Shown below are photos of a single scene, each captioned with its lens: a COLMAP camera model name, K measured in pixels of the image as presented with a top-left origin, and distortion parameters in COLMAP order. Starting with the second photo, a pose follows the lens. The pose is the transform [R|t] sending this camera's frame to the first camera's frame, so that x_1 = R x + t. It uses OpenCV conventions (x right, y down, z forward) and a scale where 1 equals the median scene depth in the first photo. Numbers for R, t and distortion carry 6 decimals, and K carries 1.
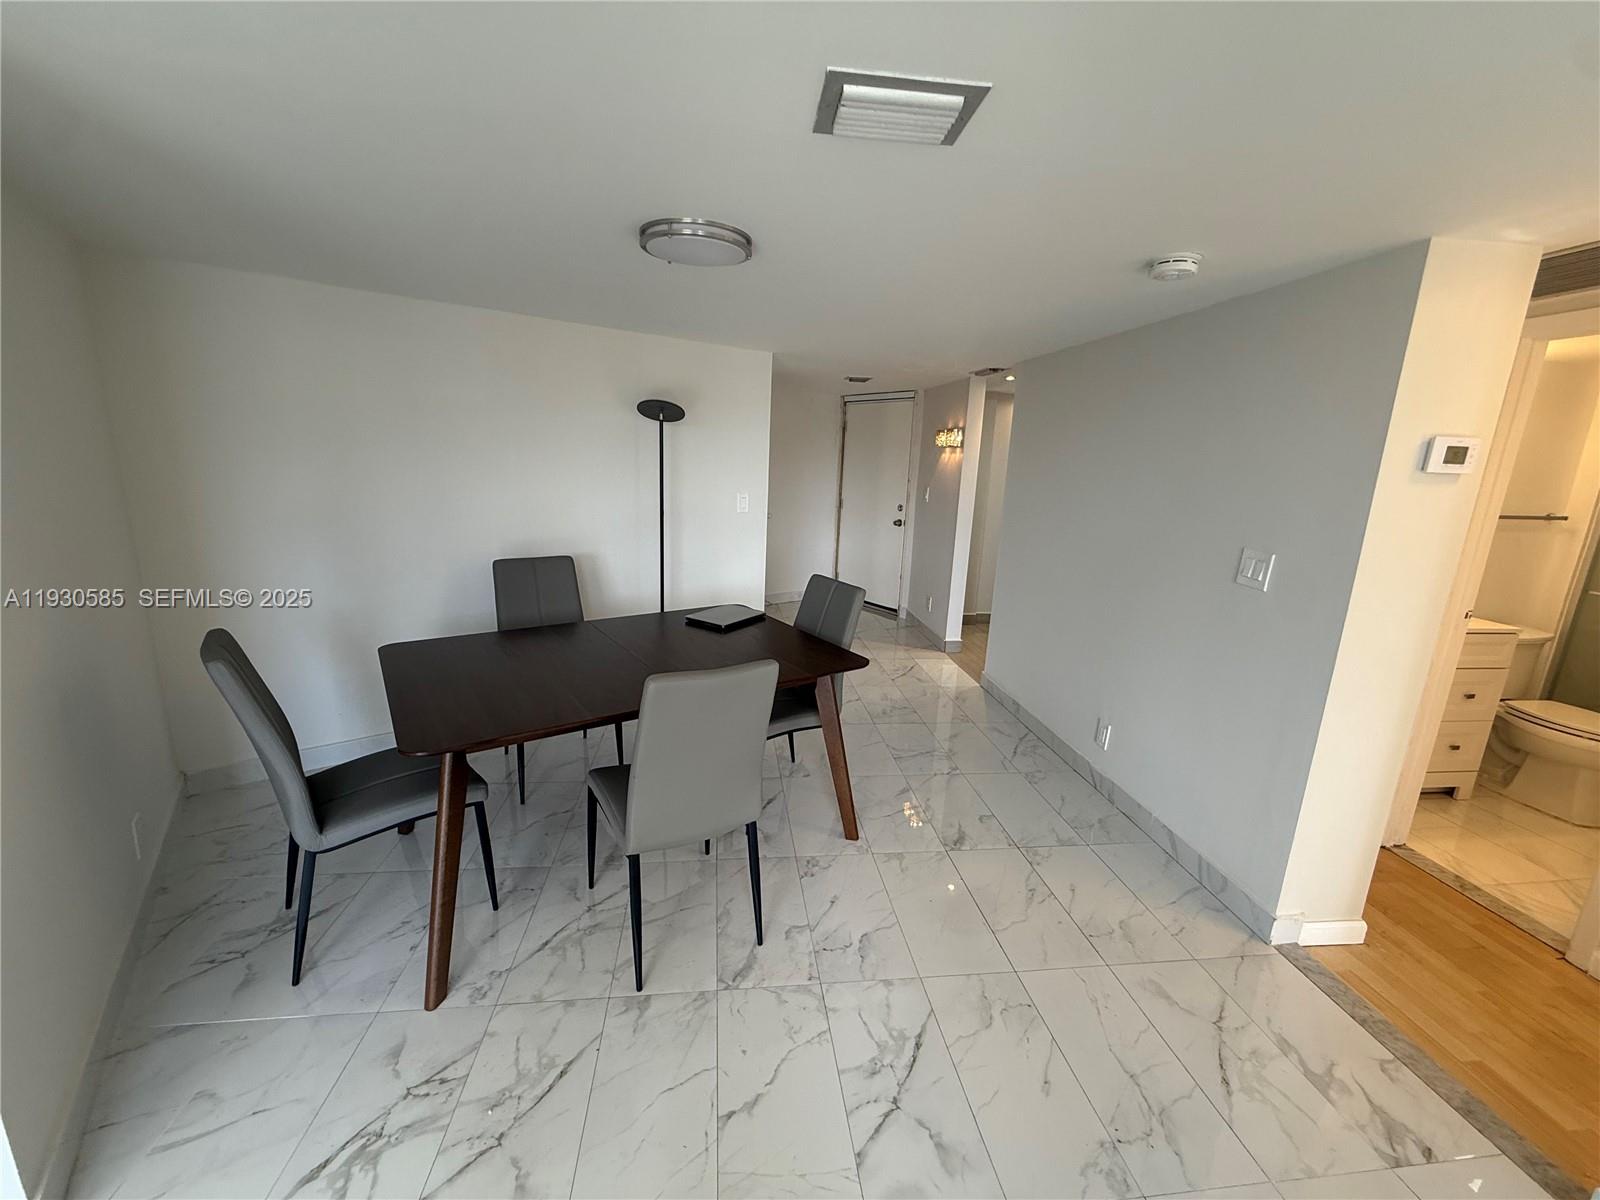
lens RADIAL K [[632.1, 0, 795.9], [0, 632.1, 600.1], [0, 0, 1]] dist [-0.000662, -0.000126]
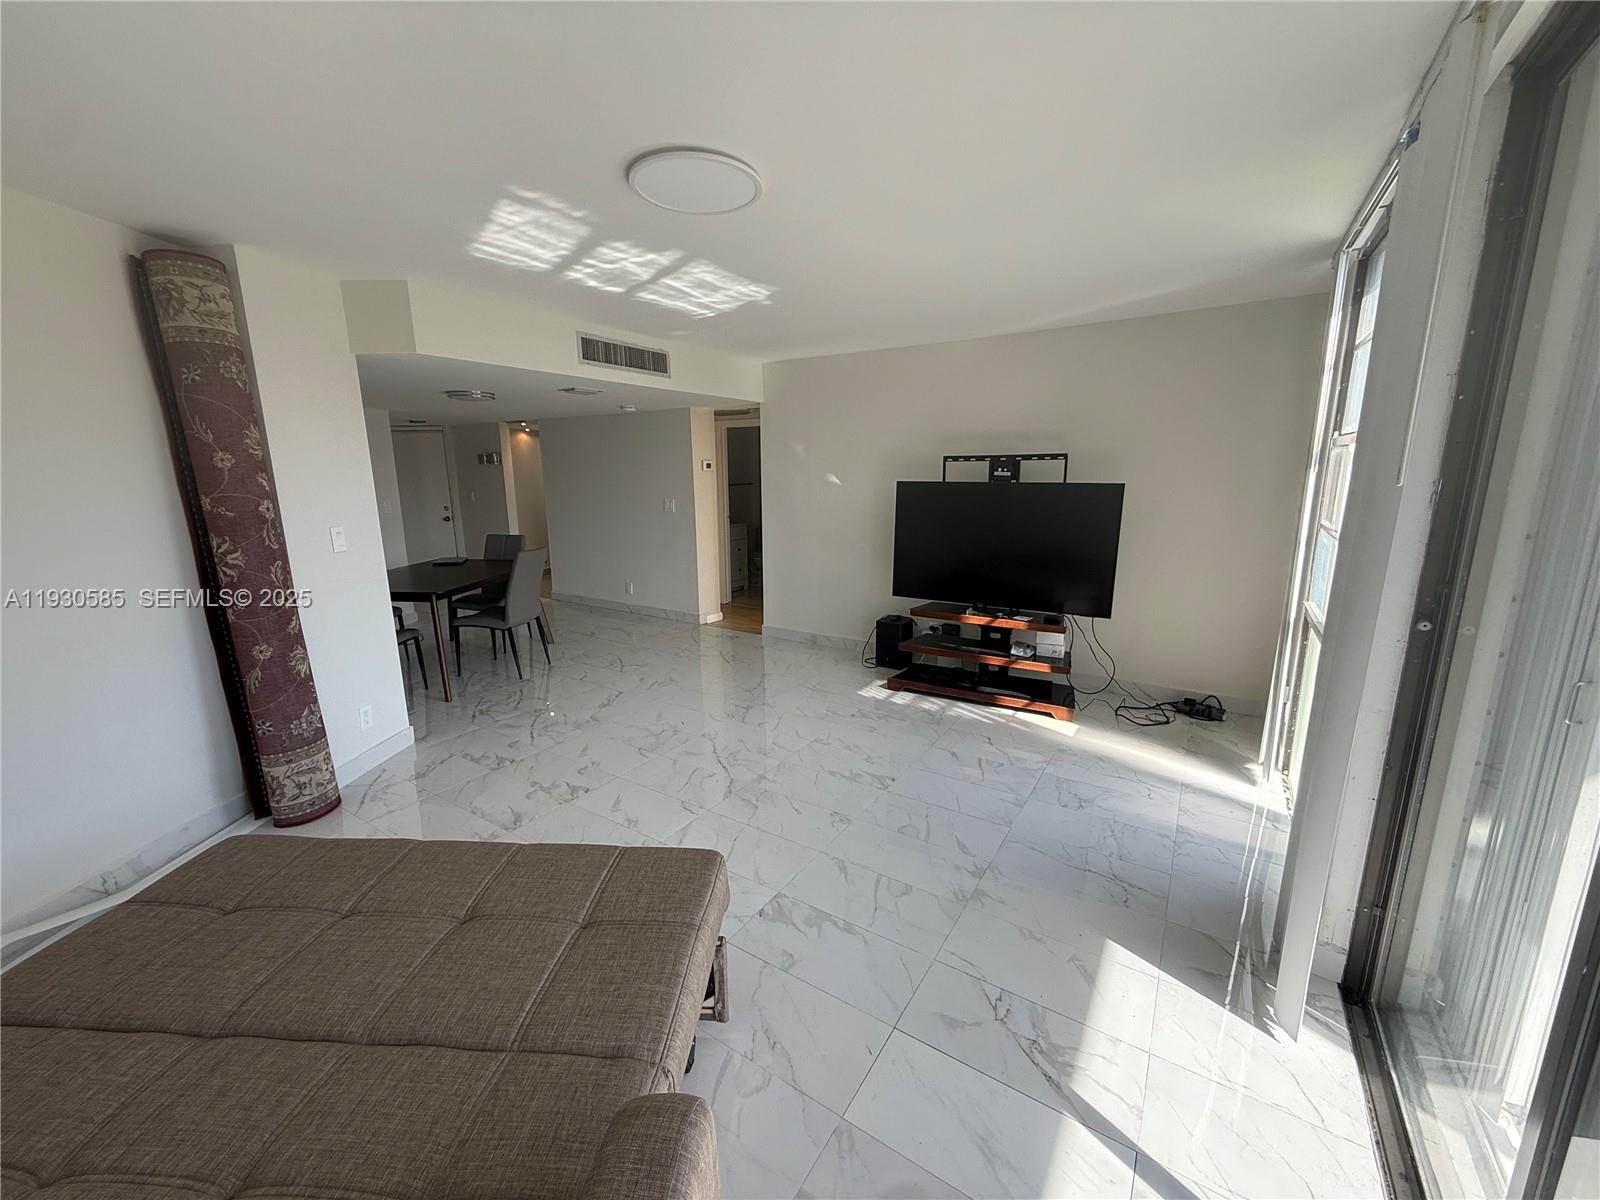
lens RADIAL K [[632.1, 0, 803.6], [0, 632.1, 610.2], [0, 0, 1]] dist [-0.000662, -0.000126]
pose [[0.633540, -0.206695, 0.745590, -0.860205], [0.200163, 0.974635, 0.100110, 0.187544], [-0.747370, 0.085815, 0.658843, -1.004204]]
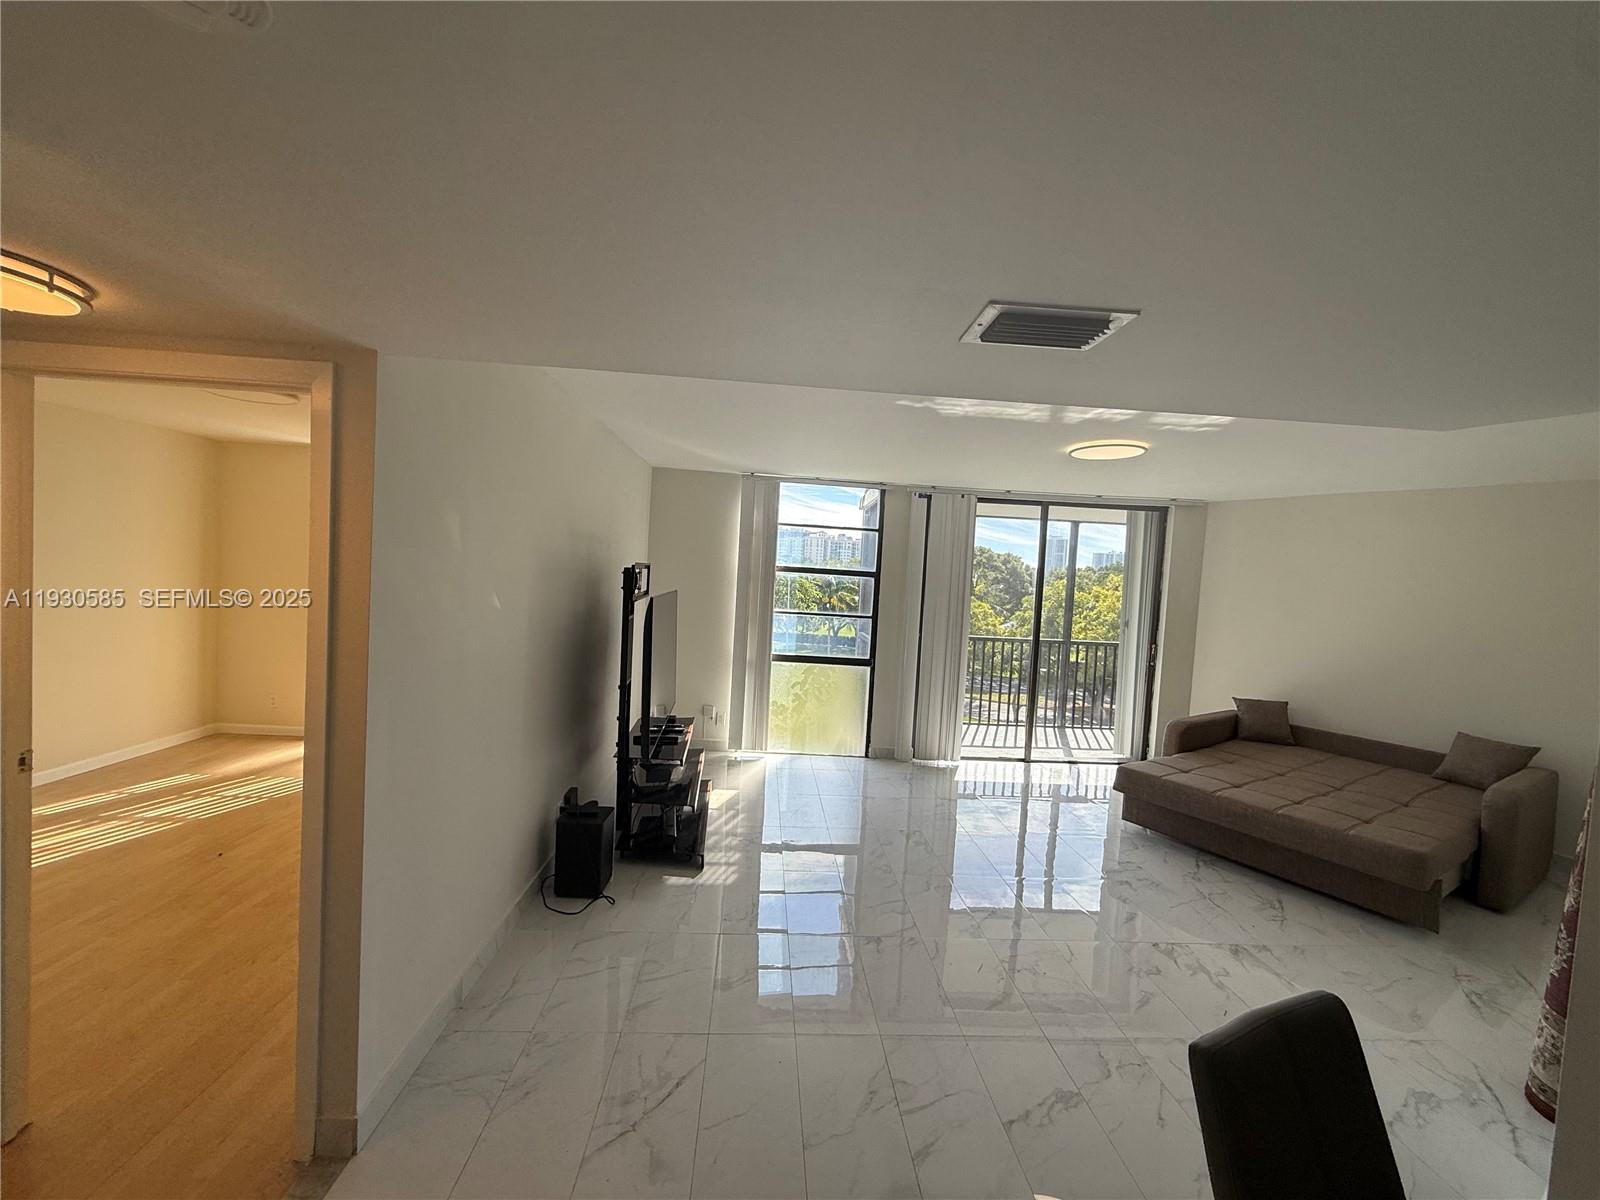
lens RADIAL K [[632.1, 0, 800.0], [0, 632.1, 600.1], [0, 0, 1]] dist [-0.000662, -0.000126]
pose [[-0.993930, -0.093887, 0.057349, 0.174480], [-0.075683, 0.961833, 0.262963, -0.215875], [-0.079849, 0.257026, -0.963100, 0.832790]]
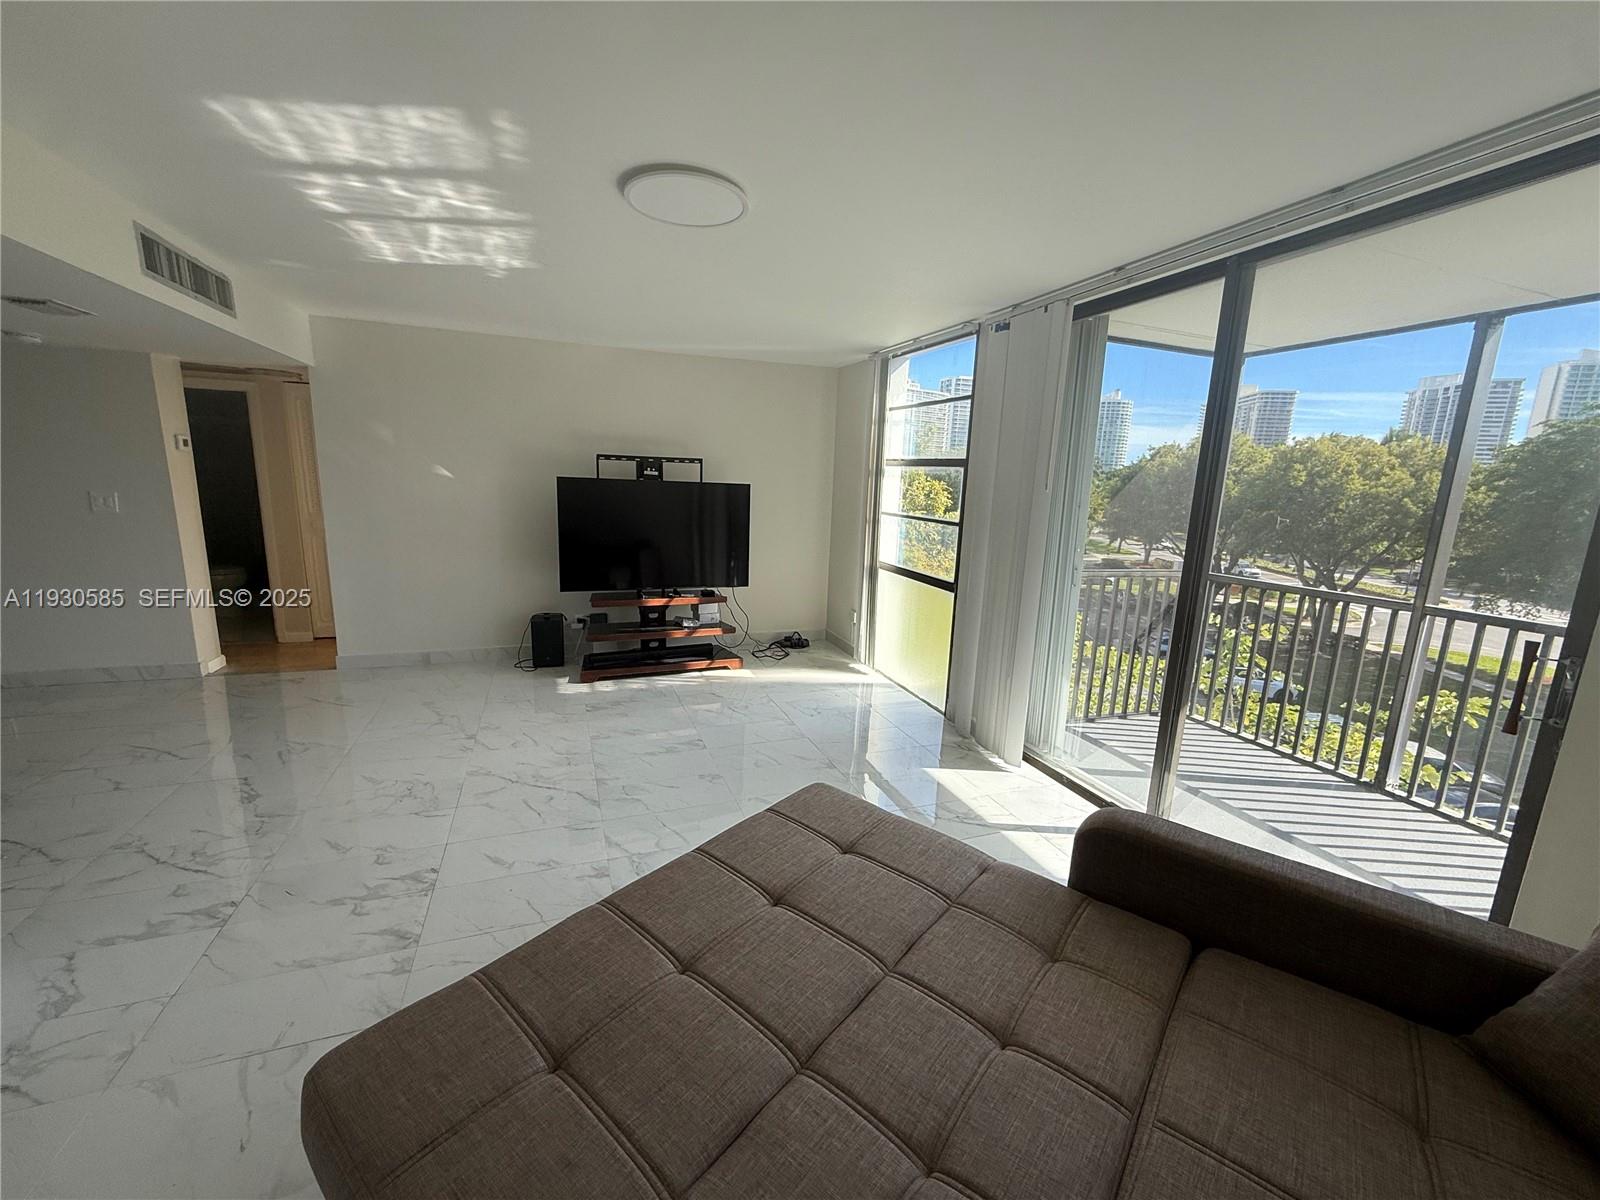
lens RADIAL K [[632.1, 0, 801.1], [0, 632.1, 604.3], [0, 0, 1]] dist [-0.000662, -0.000126]
pose [[-0.251280, -0.234662, 0.939038, -1.163780], [0.169144, 0.944592, 0.281312, 0.043766], [-0.953021, 0.229521, -0.197666, -0.381509]]
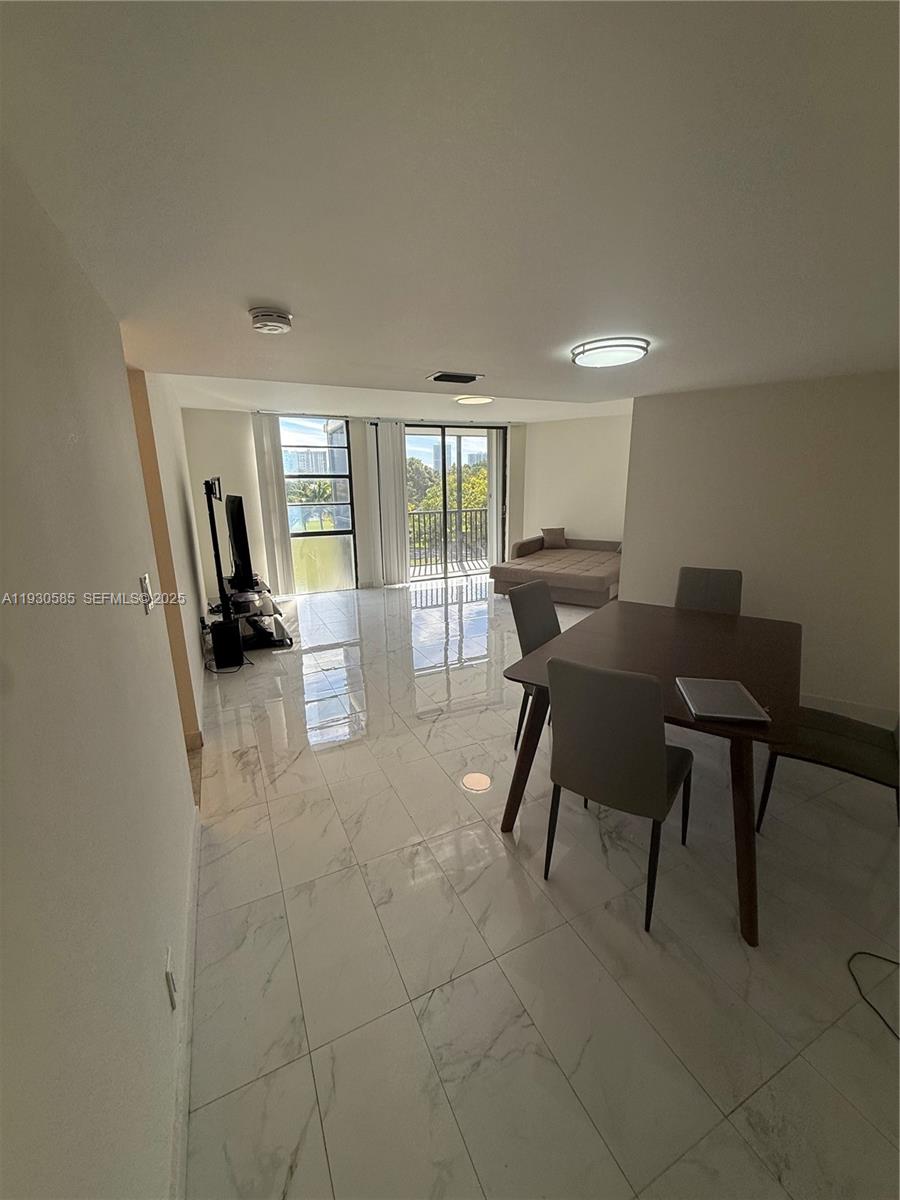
lens RADIAL K [[474.1, 0, 448.9], [0, 474.1, 597.4], [0, 0, 1]] dist [-0.000662, -0.000126]
pose [[-0.945489, 0.054797, -0.321012, 0.374300], [-0.091718, 0.901030, 0.423949, -0.294456], [0.312472, 0.430282, -0.846888, 1.301250]]
